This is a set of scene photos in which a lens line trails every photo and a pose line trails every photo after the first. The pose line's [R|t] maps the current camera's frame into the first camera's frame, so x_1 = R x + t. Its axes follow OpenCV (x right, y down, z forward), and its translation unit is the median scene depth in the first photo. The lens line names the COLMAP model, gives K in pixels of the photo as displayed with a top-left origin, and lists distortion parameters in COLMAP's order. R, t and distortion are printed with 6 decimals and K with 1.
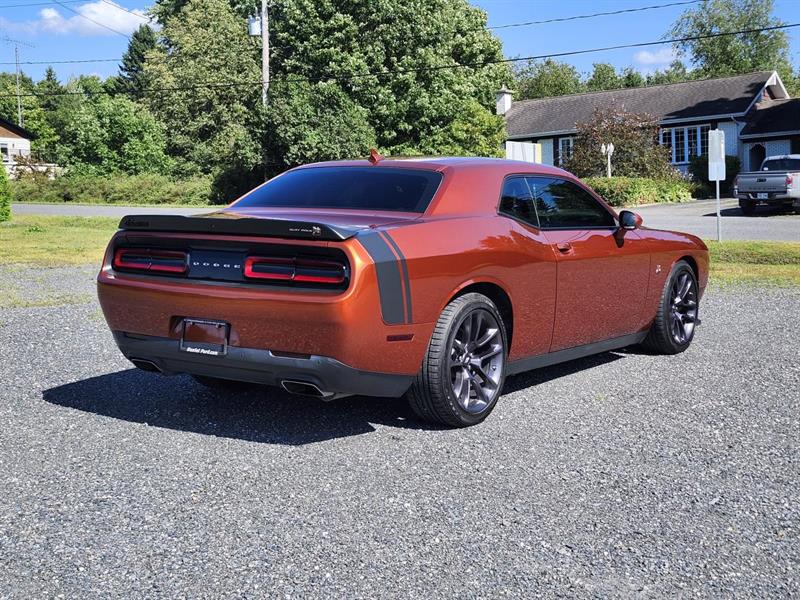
lens RADIAL K [[1095.3, 0, 400.0], [0, 1095.3, 300.0], [0, 0, 1]] dist [0.160894, -0.314894]
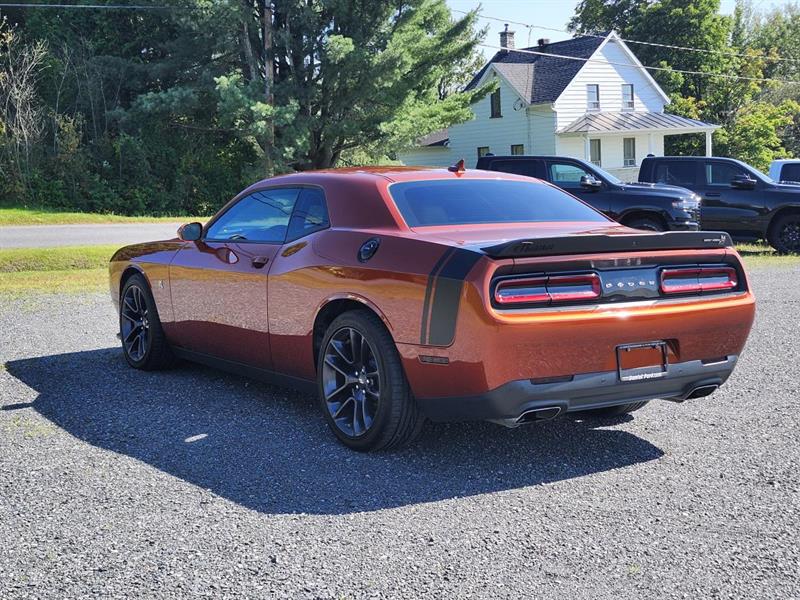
lens RADIAL K [[1095.3, 0, 400.0], [0, 1095.3, 300.0], [0, 0, 1]] dist [0.160894, -0.314894]
pose [[0.361331, -0.099686, 0.927094, -0.166775], [0.104090, 0.992367, 0.066135, -0.015184], [-0.926609, 0.072604, 0.368949, 0.125382]]
